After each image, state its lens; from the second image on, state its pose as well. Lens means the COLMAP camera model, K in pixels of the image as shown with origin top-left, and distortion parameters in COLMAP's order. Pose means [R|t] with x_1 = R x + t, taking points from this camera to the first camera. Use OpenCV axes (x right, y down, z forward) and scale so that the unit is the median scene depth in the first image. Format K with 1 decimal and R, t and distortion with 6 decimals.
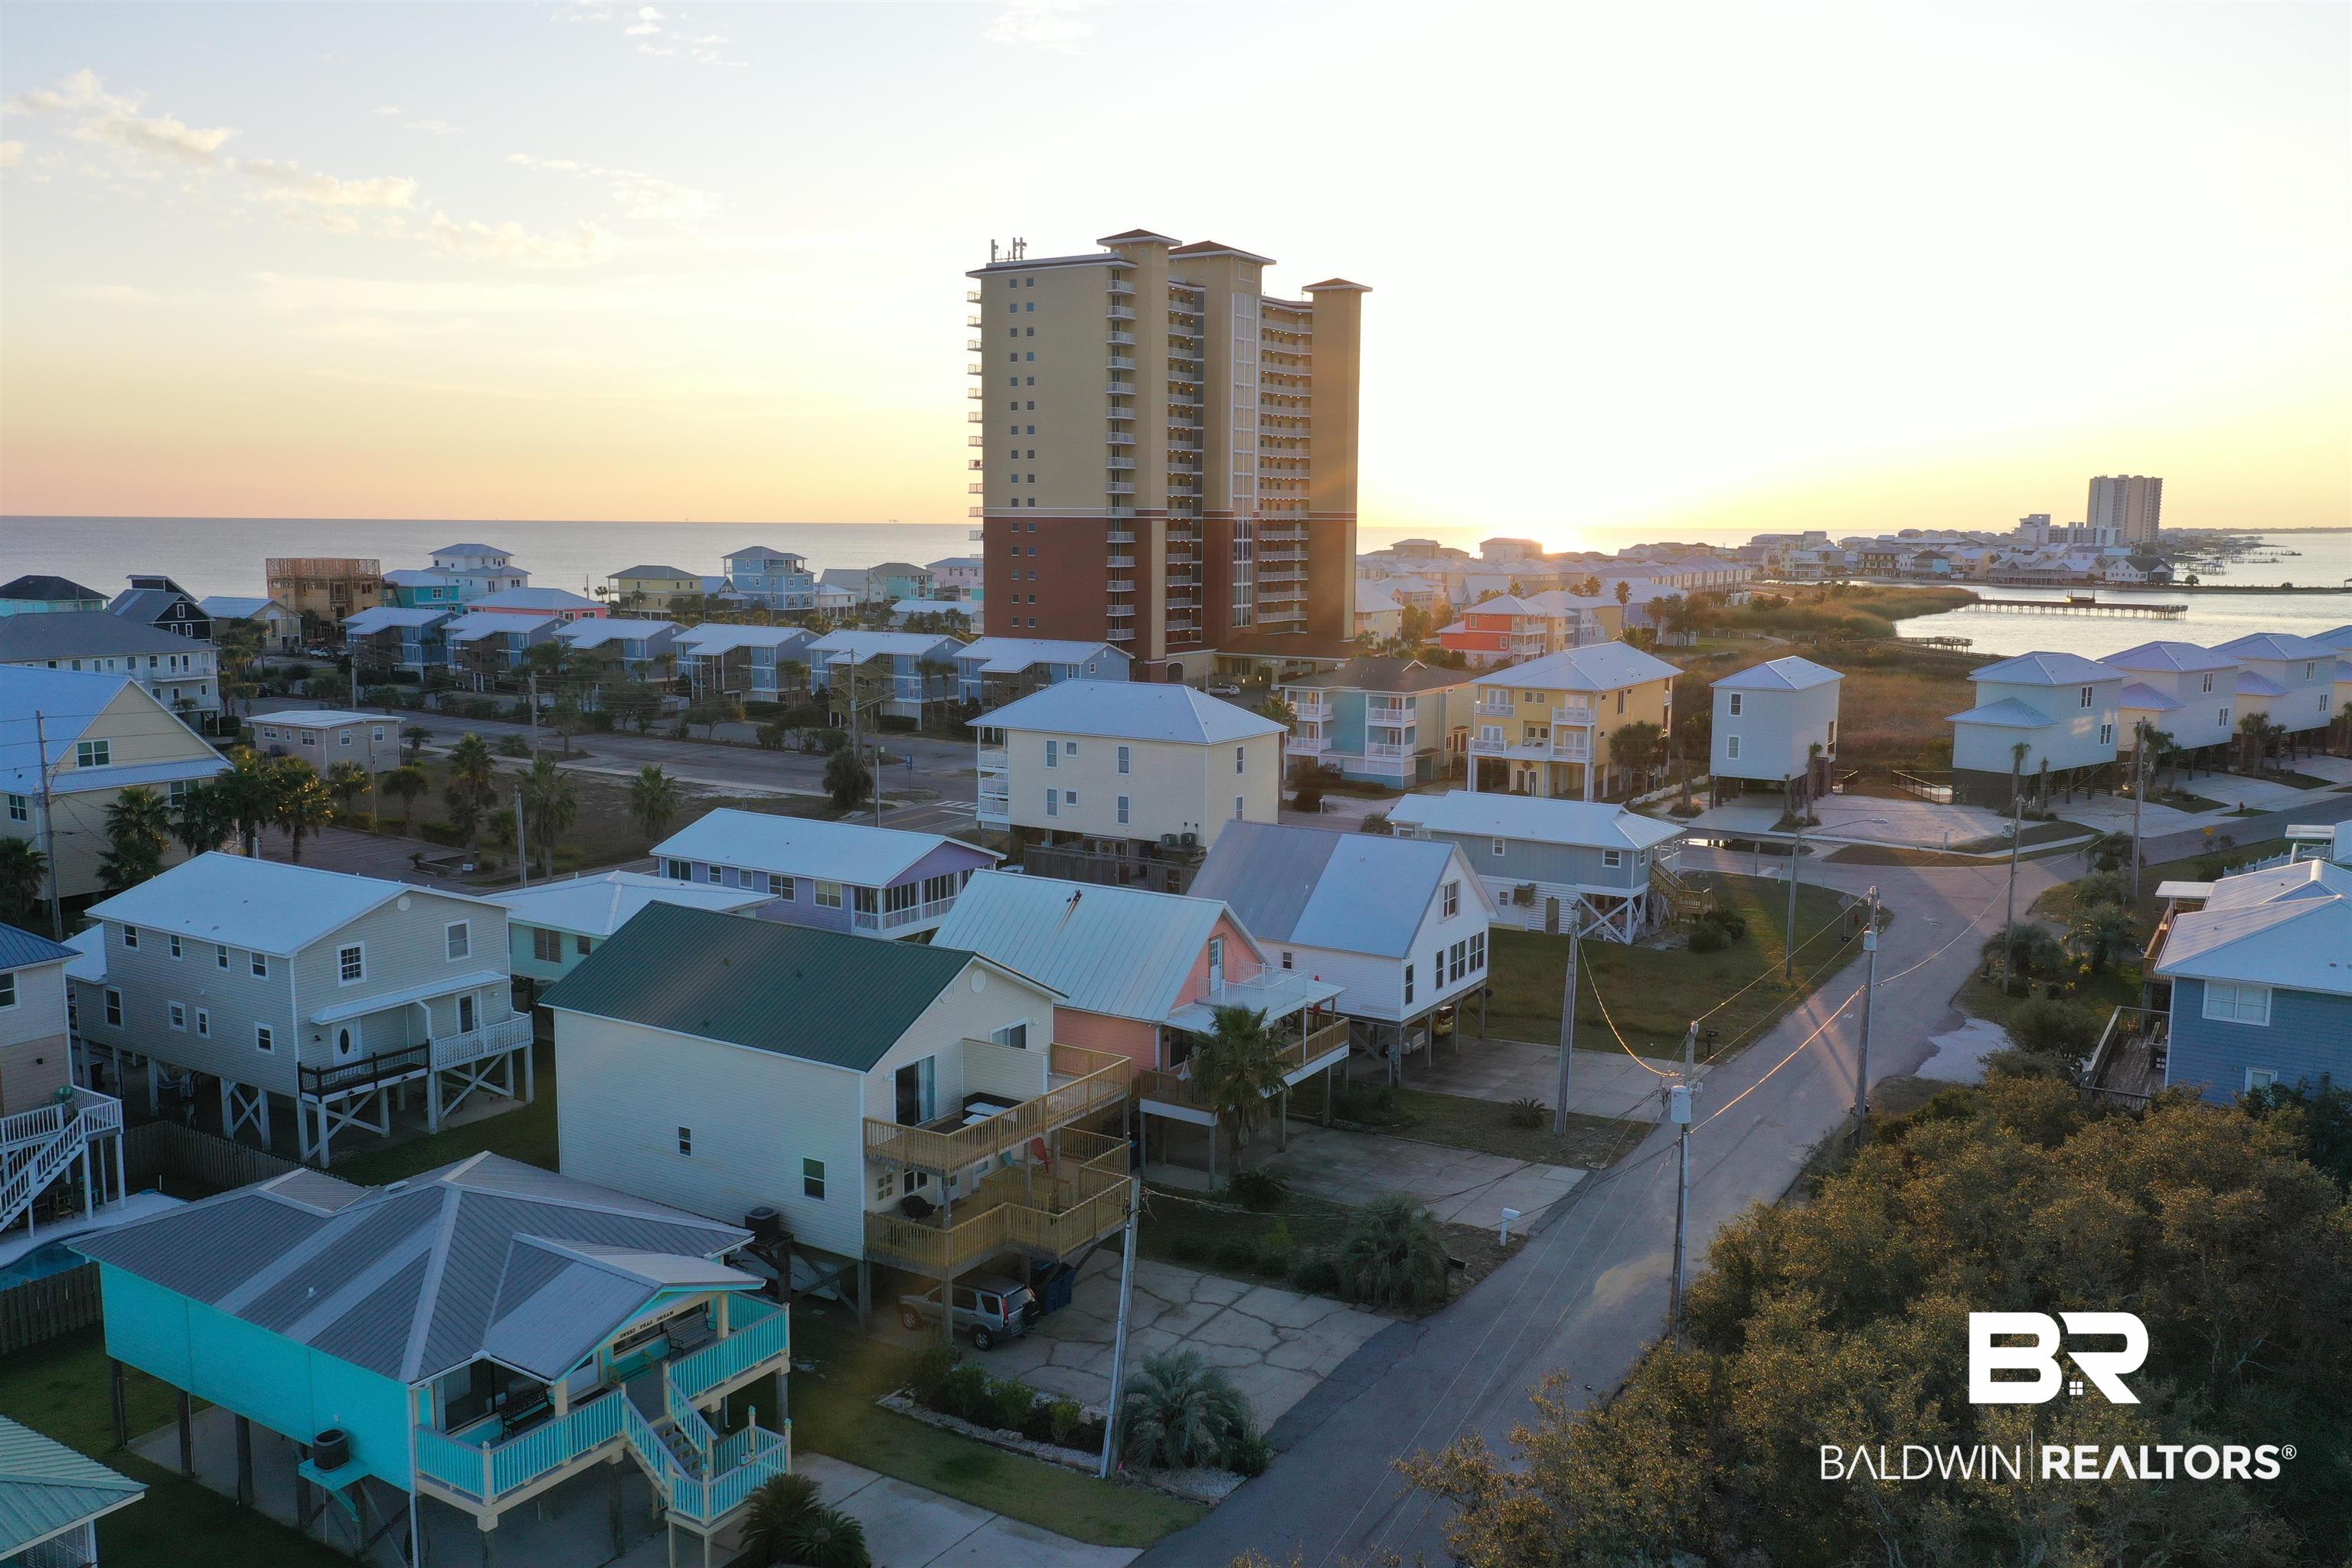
lens RADIAL K [[1861.8, 0, 1173.8], [0, 1861.8, 787.0], [0, 0, 1]] dist [0.016555, 0.004230]
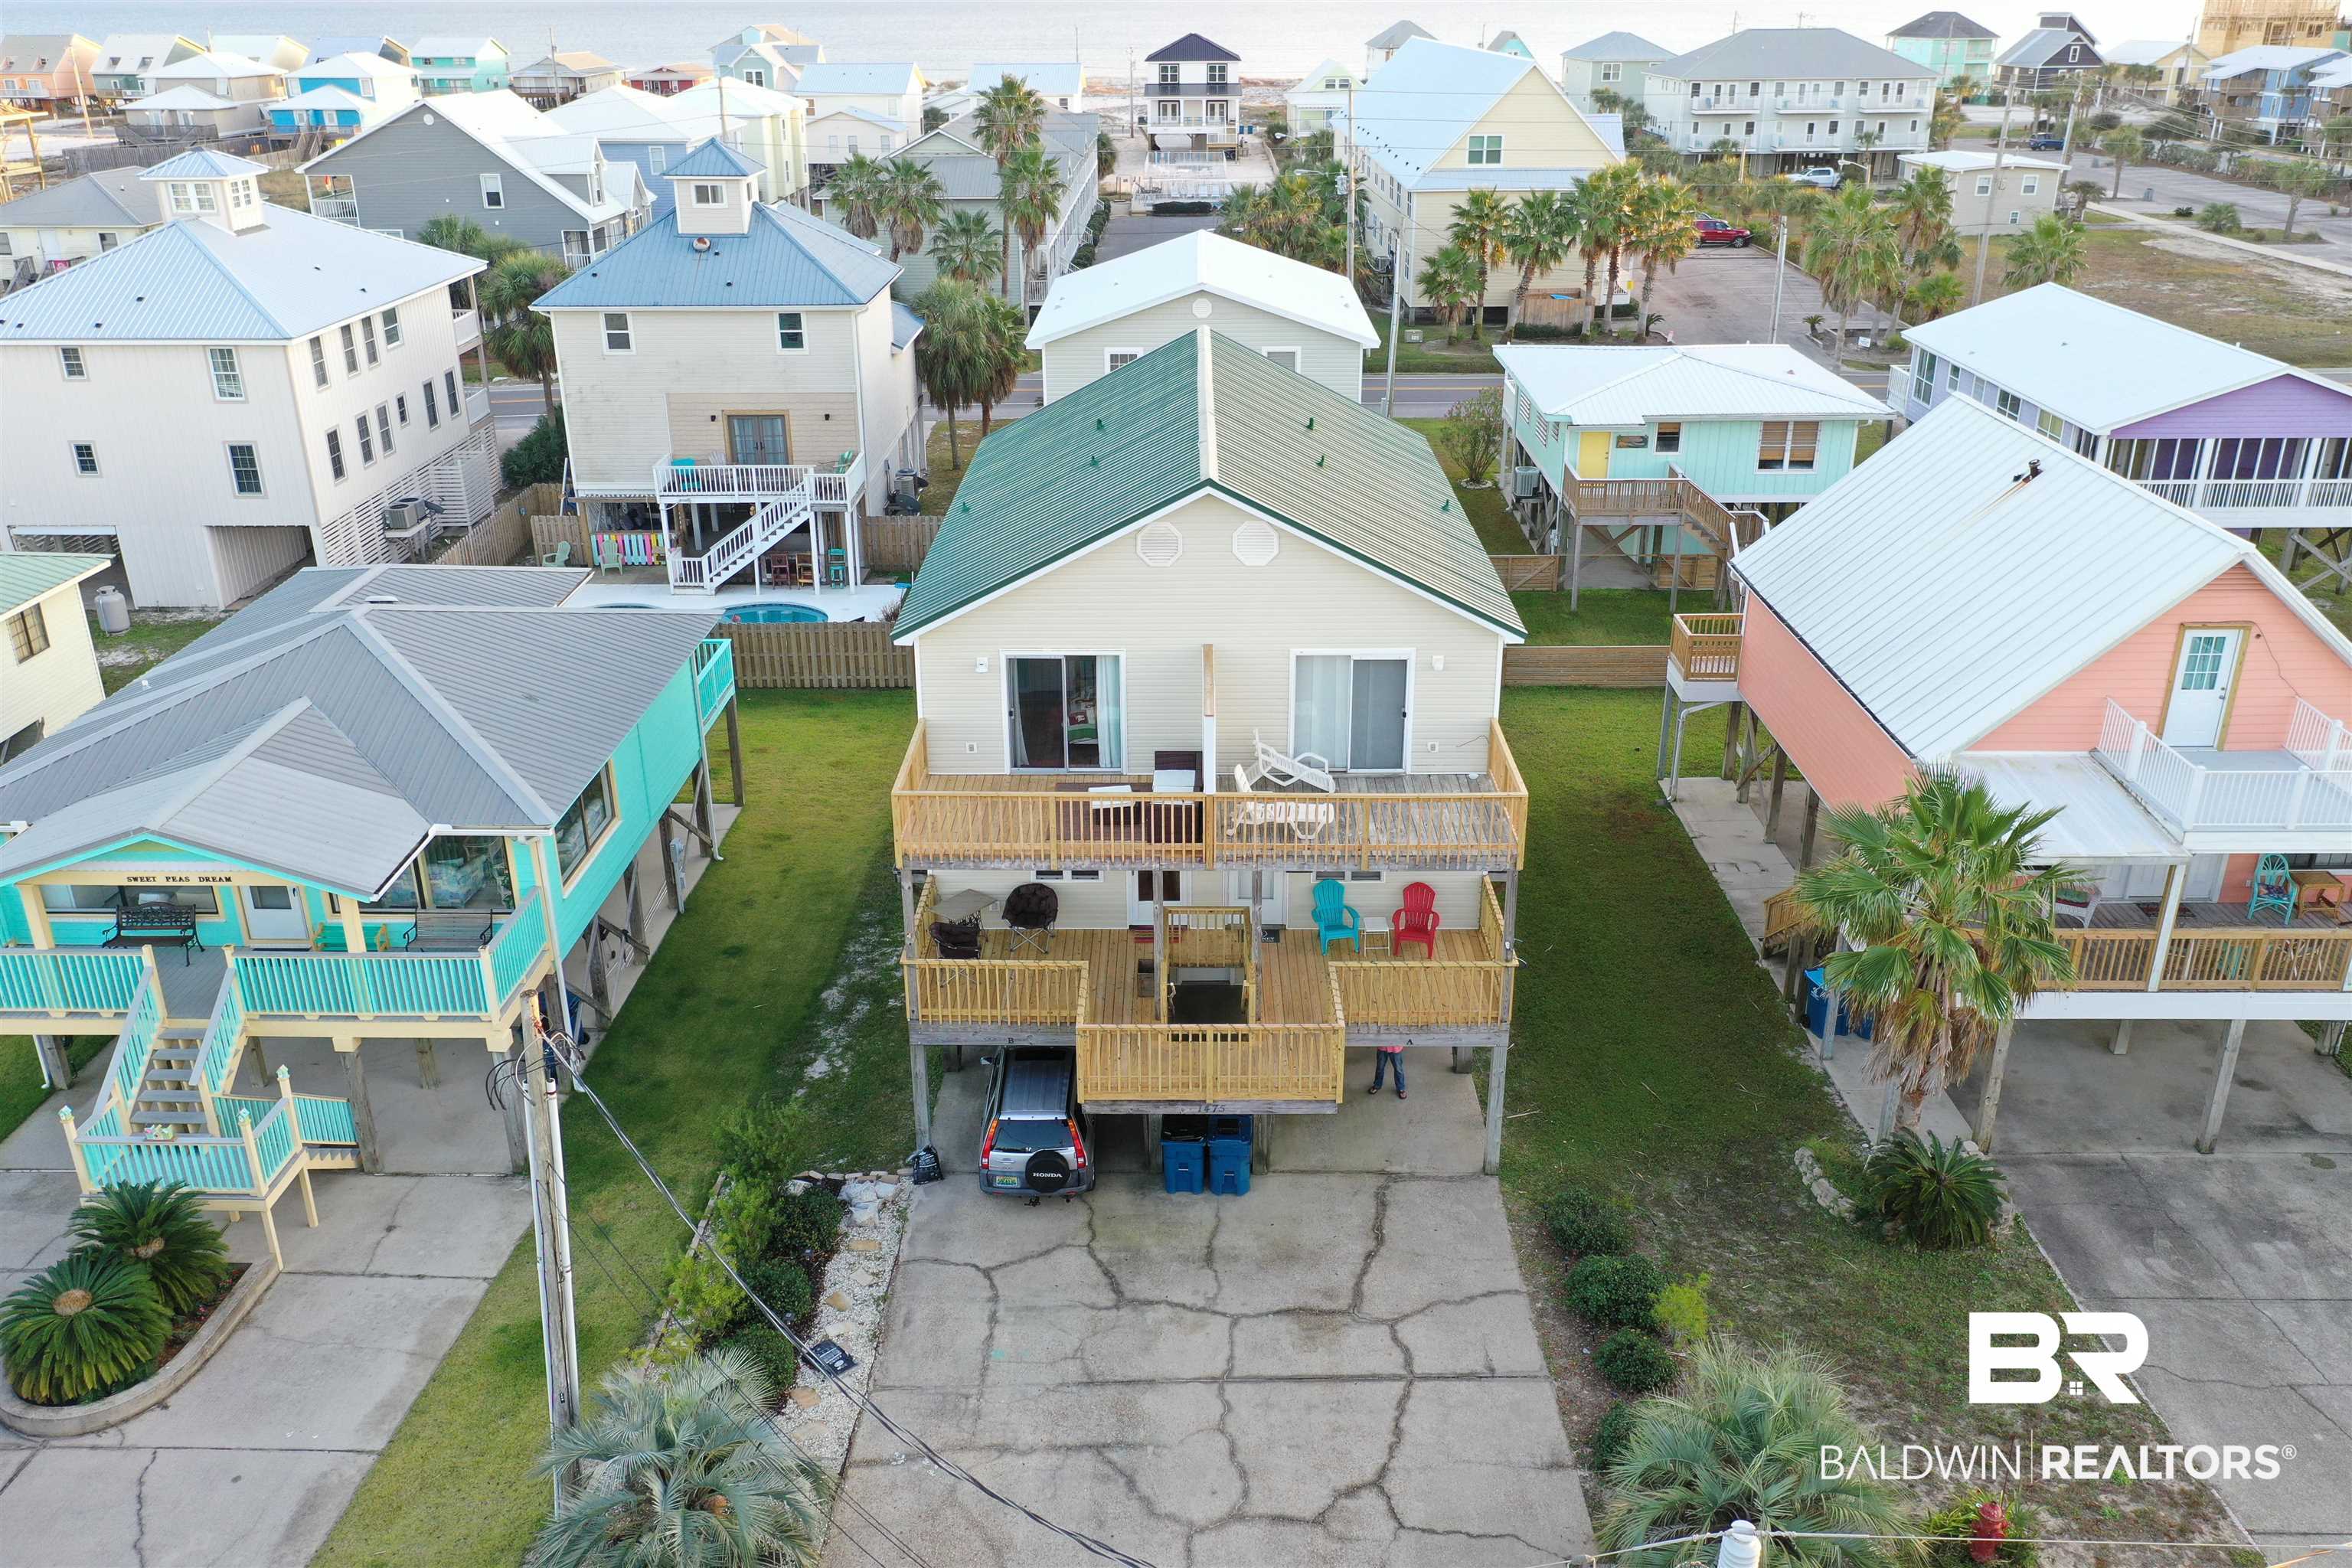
lens RADIAL K [[1855.6, 0, 1174.2], [0, 1855.6, 792.2], [0, 0, 1]] dist [0.009858, -0.000283]
pose [[0.522988, 0.326279, -0.787417, 0.157549], [-0.109423, 0.941887, 0.317610, 0.006119], [0.845287, -0.079945, 0.528298, 0.377277]]
